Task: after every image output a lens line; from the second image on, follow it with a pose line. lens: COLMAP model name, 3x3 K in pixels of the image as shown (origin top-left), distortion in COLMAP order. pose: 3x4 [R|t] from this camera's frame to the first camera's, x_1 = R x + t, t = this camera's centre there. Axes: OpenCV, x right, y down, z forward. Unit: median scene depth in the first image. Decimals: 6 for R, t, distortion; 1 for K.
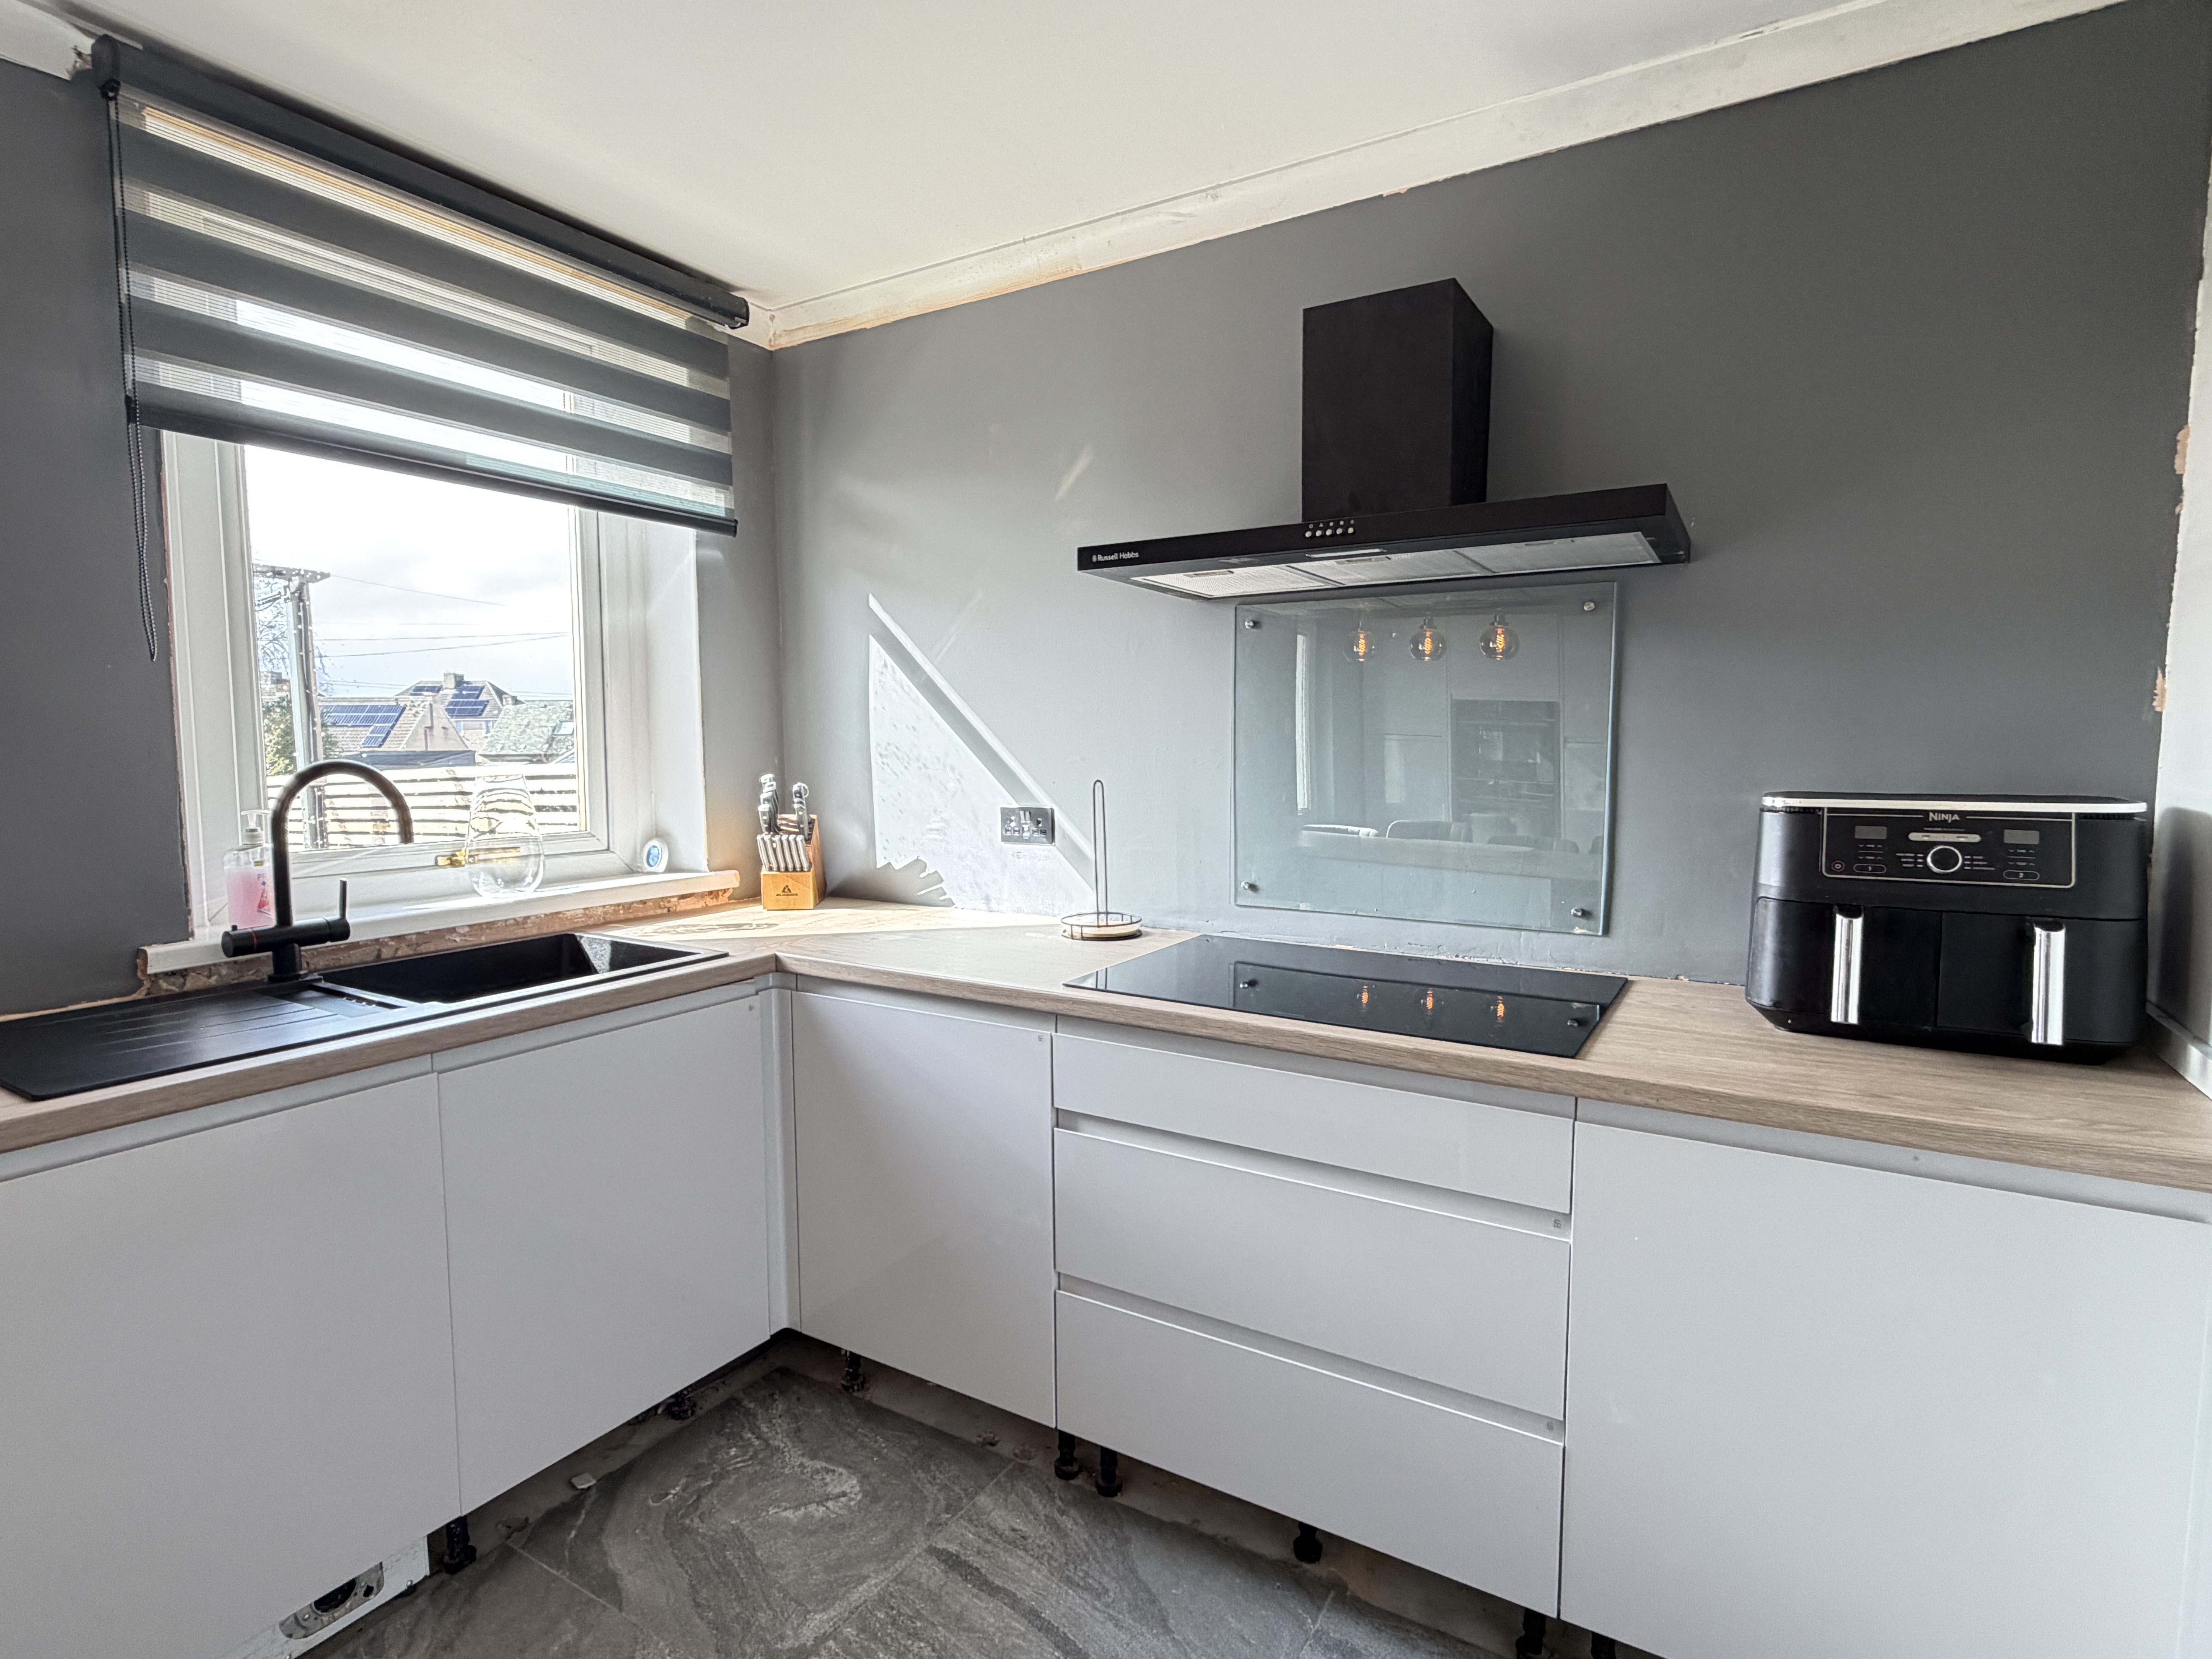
lens RADIAL K [[1141.7, 0, 1104.1], [0, 1141.7, 820.7], [0, 0, 1]] dist [-0.004287, 0.003804]
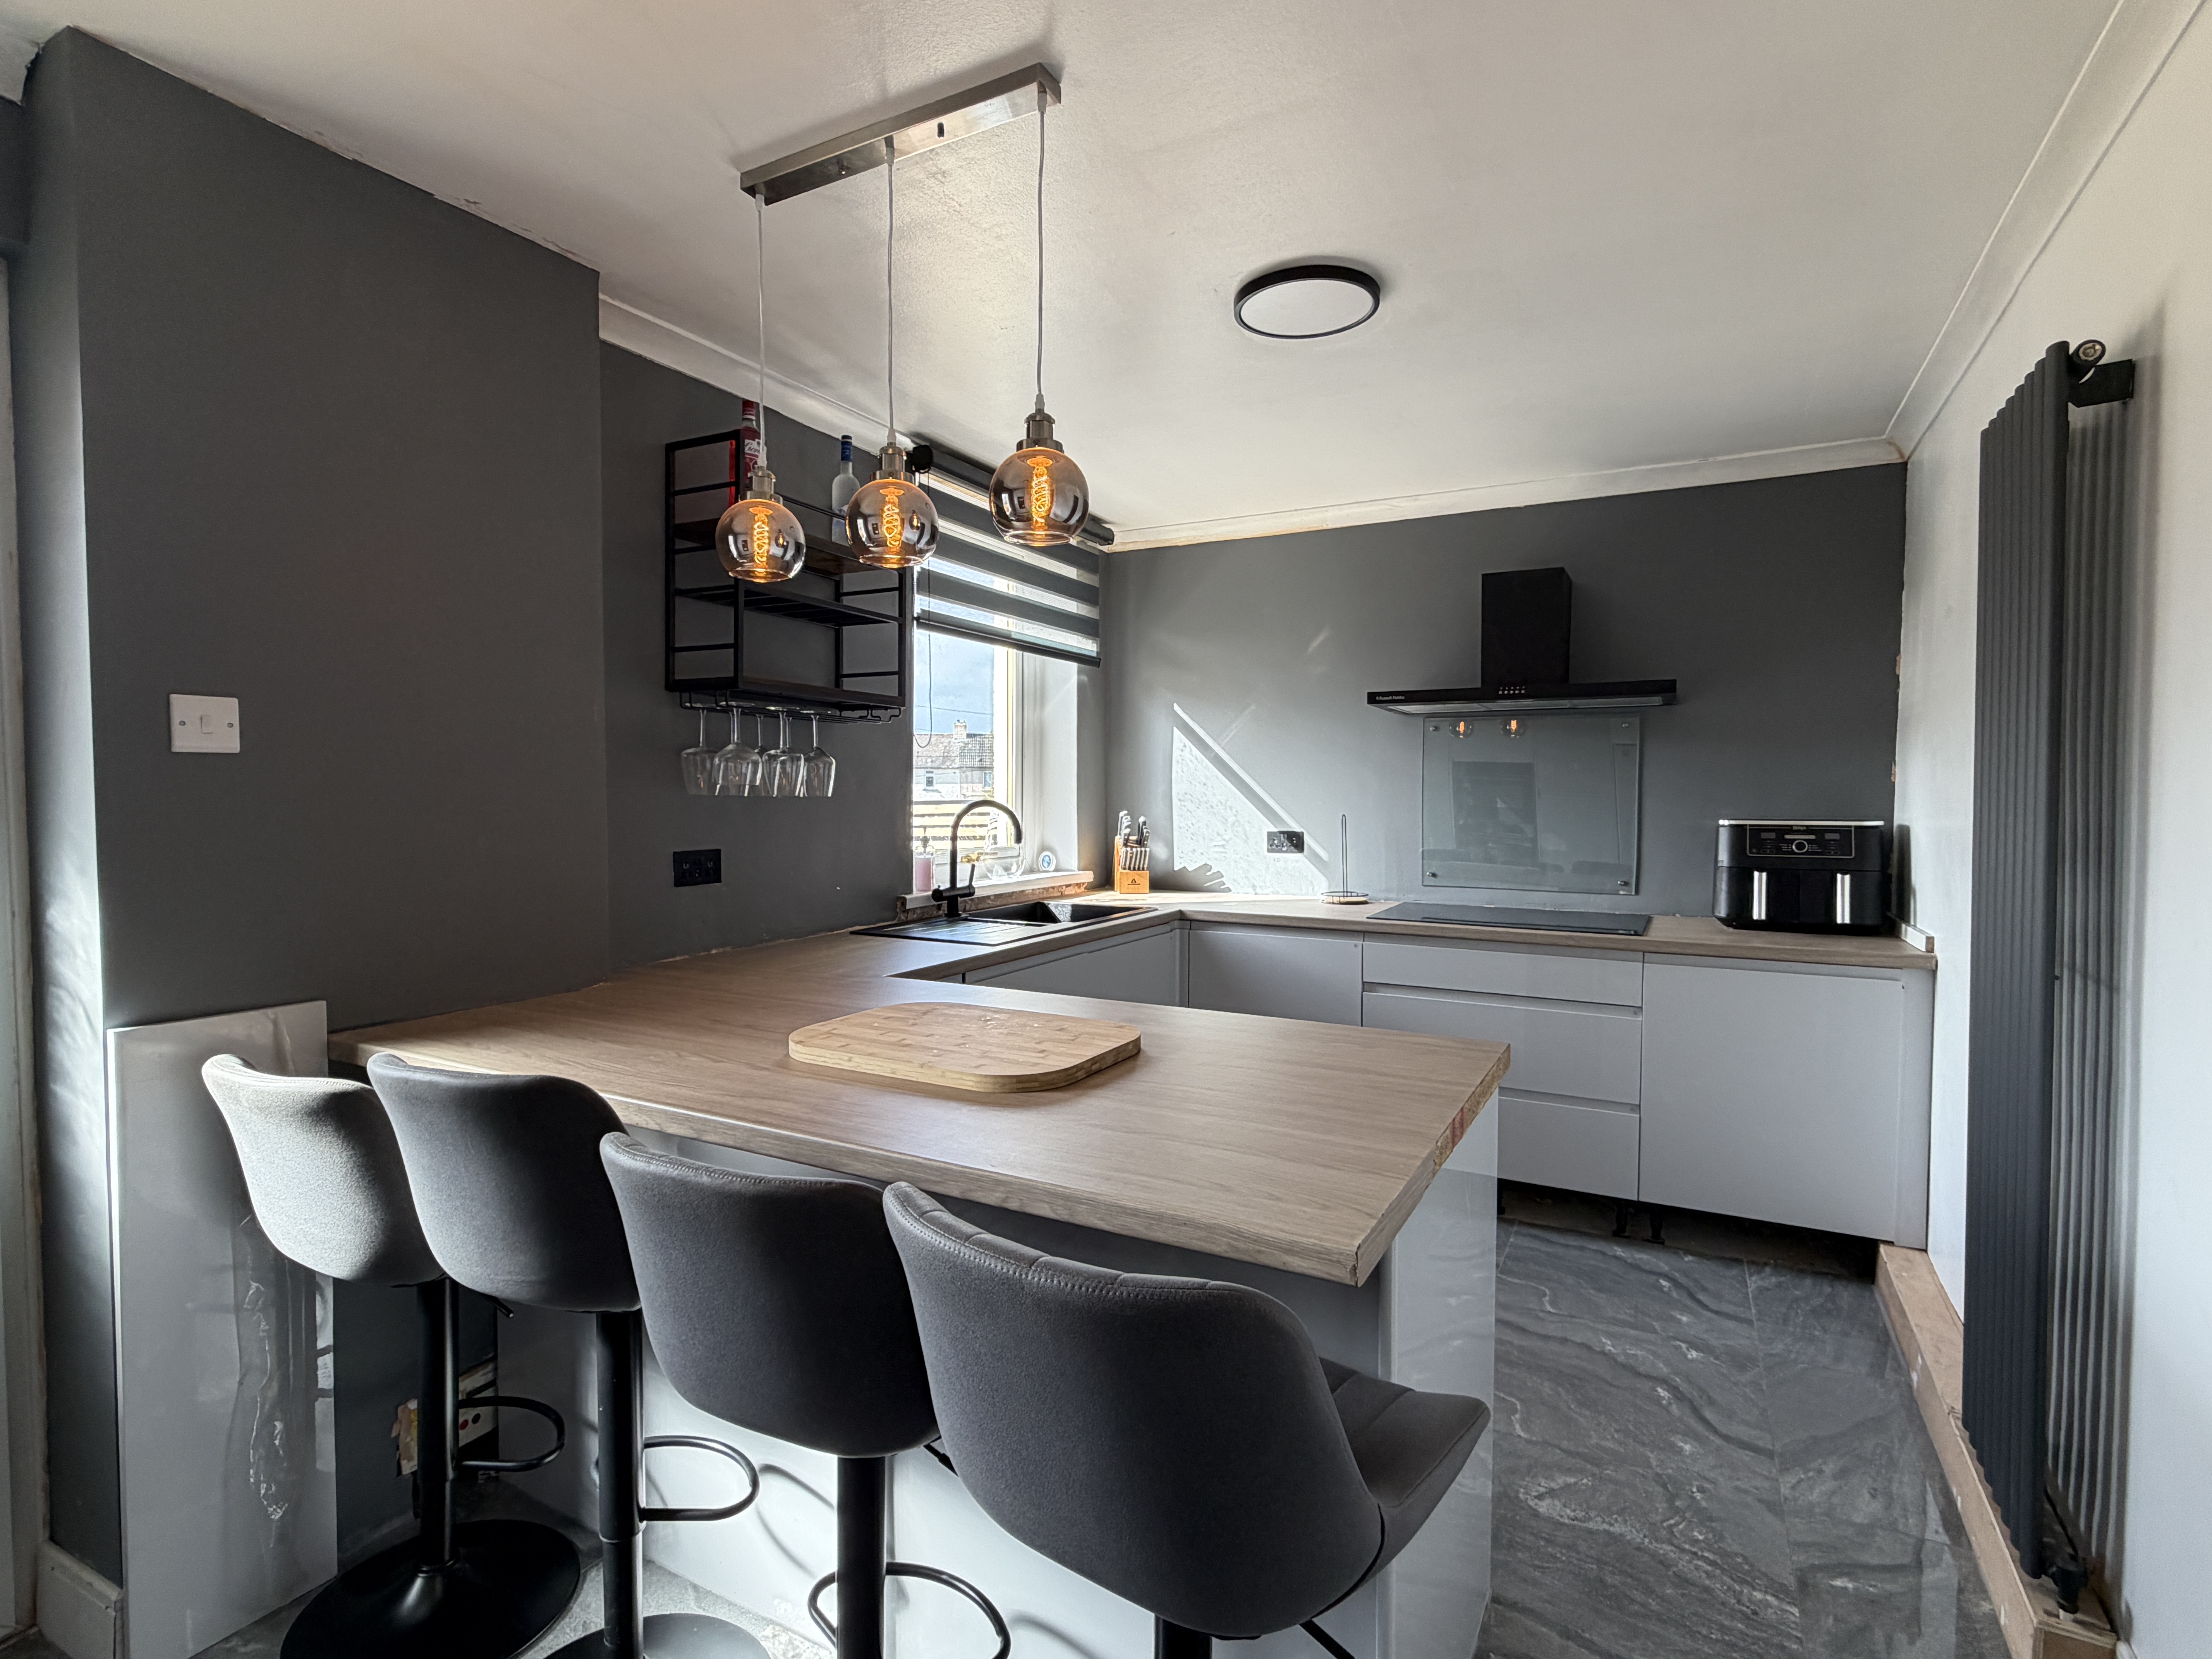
lens RADIAL K [[1141.7, 0, 1087.4], [0, 1141.7, 808.2], [0, 0, 1]] dist [-0.004287, 0.003804]
pose [[0.998669, 0.006046, 0.051218, -0.496956], [-0.003055, 0.998296, -0.058280, 0.059469], [-0.051483, 0.058046, 0.996986, -0.745896]]
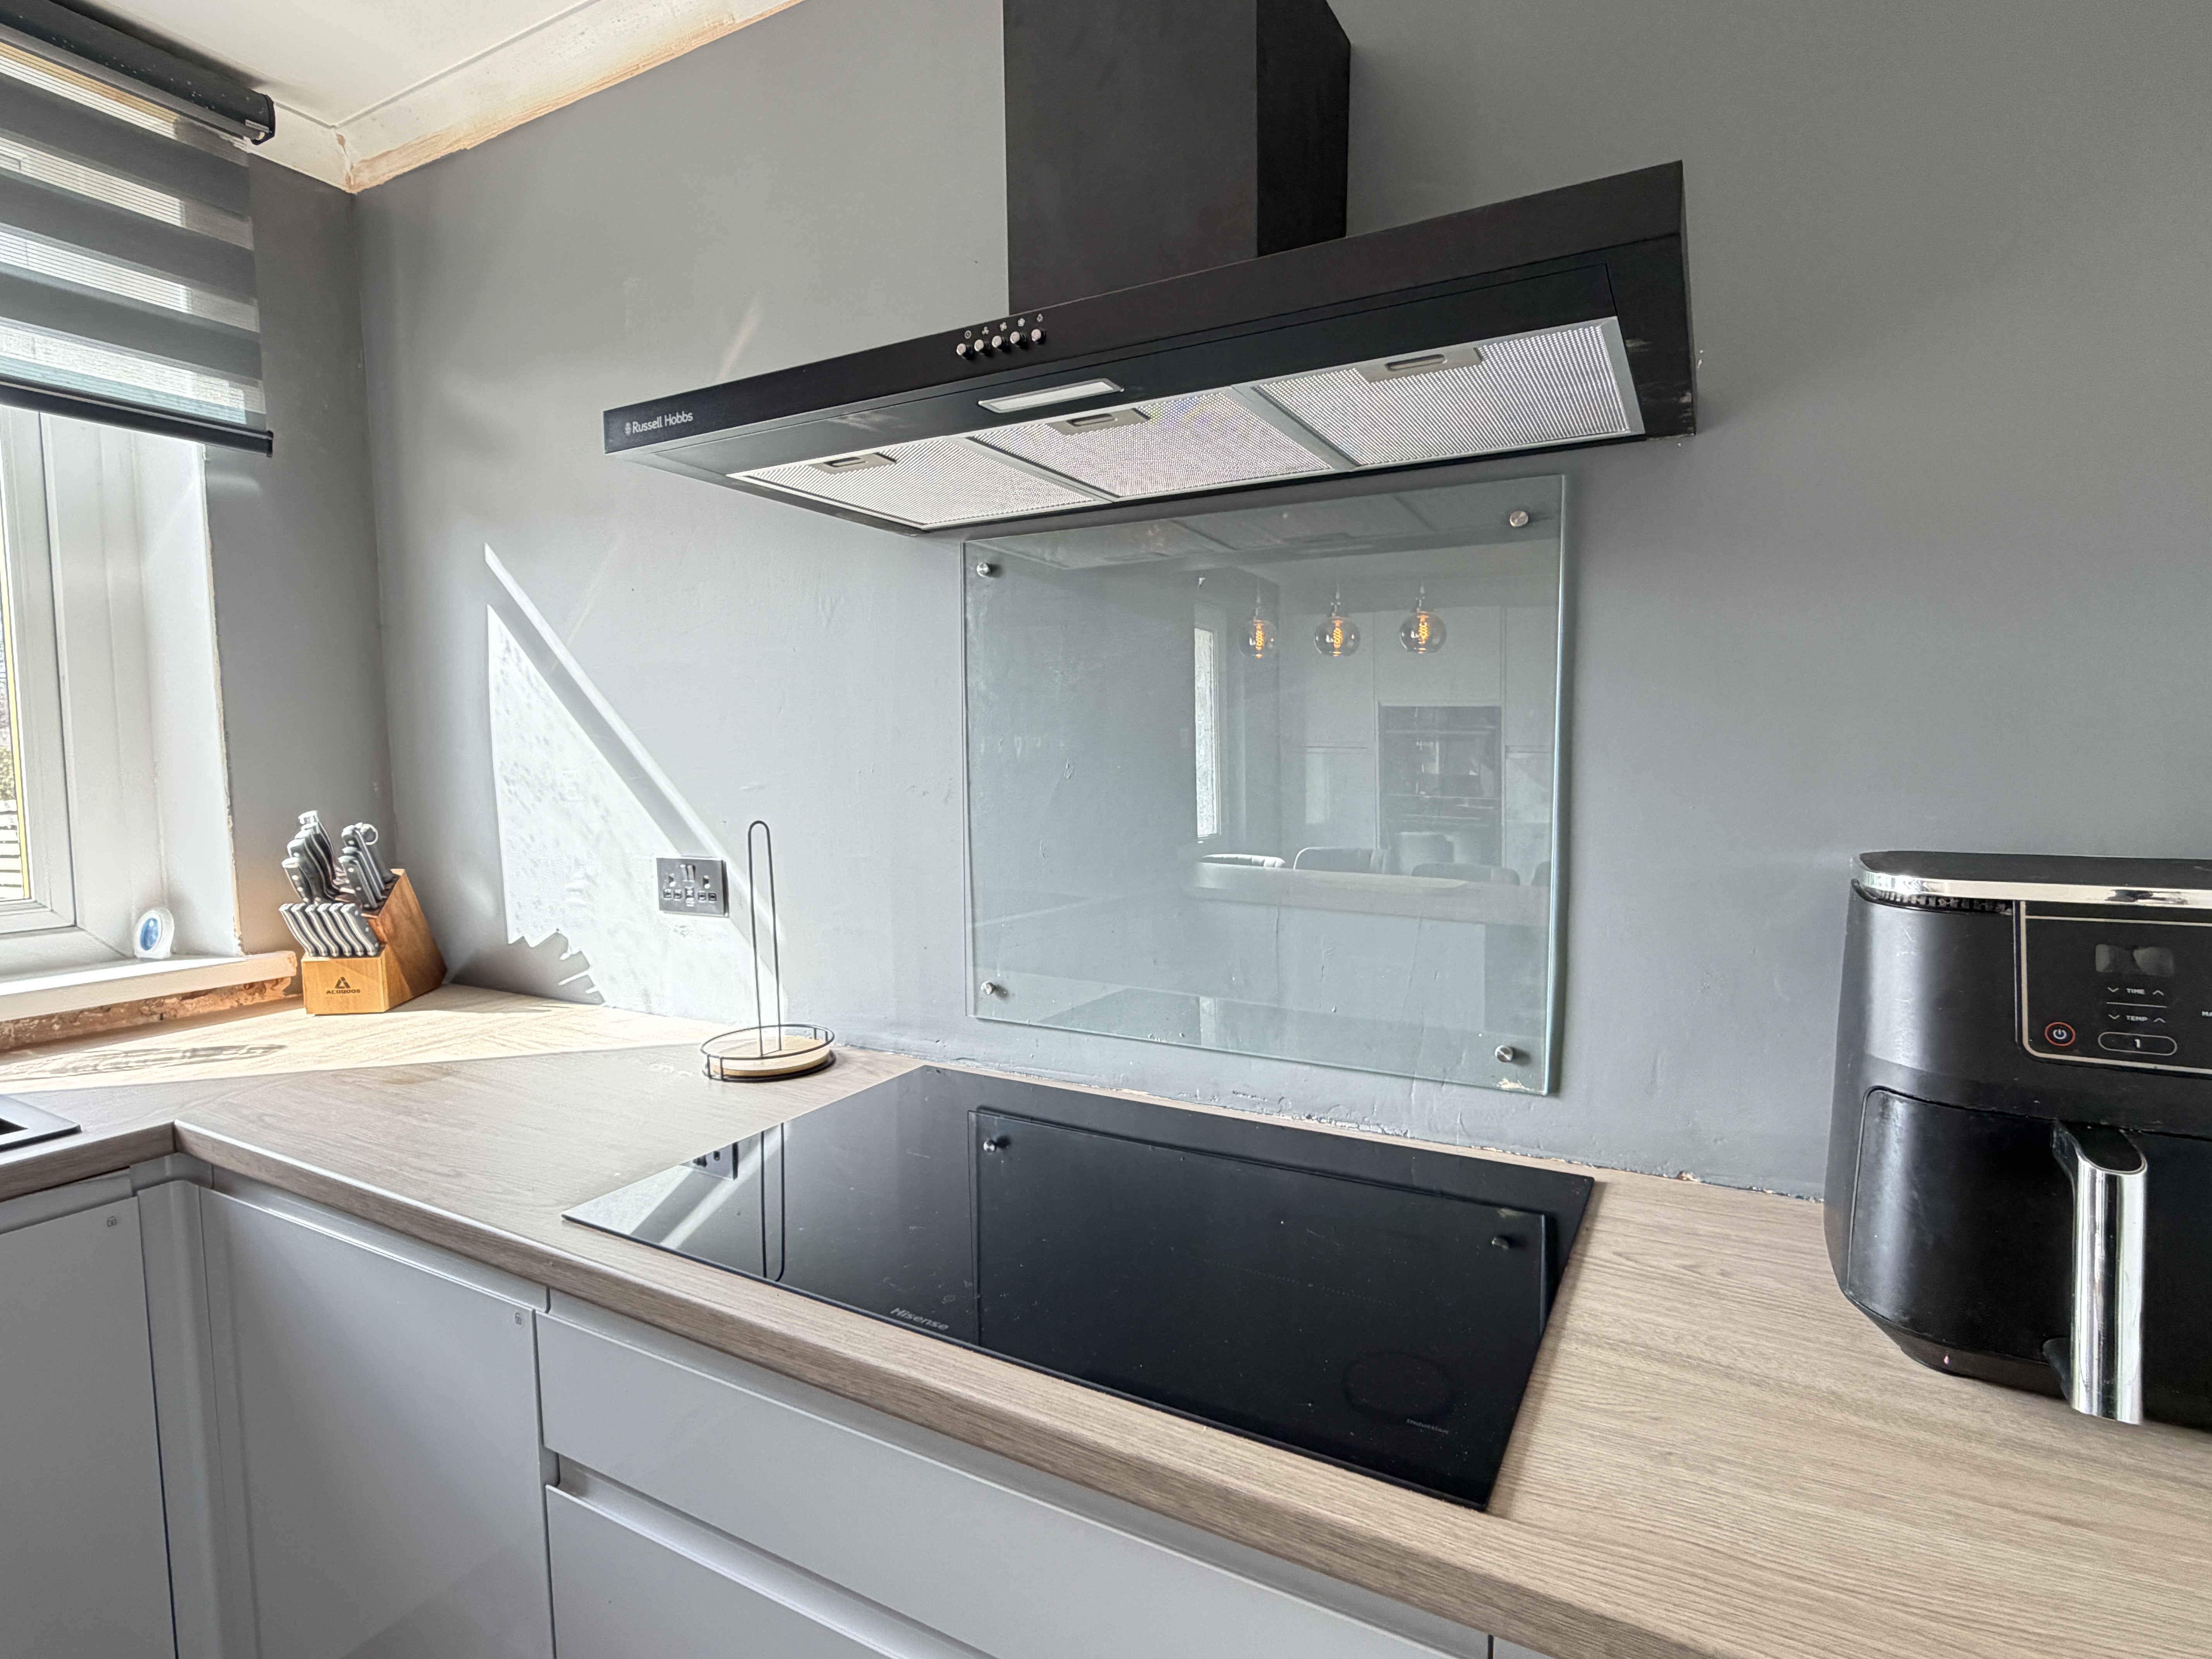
lens RADIAL K [[1141.7, 0, 1102.9], [0, 1141.7, 822.7], [0, 0, 1]] dist [-0.004287, 0.003804]
pose [[0.999258, -0.007787, 0.037717, 0.162968], [0.008121, 0.999929, -0.008721, -0.028079], [-0.037646, 0.009020, 0.999250, 0.367912]]
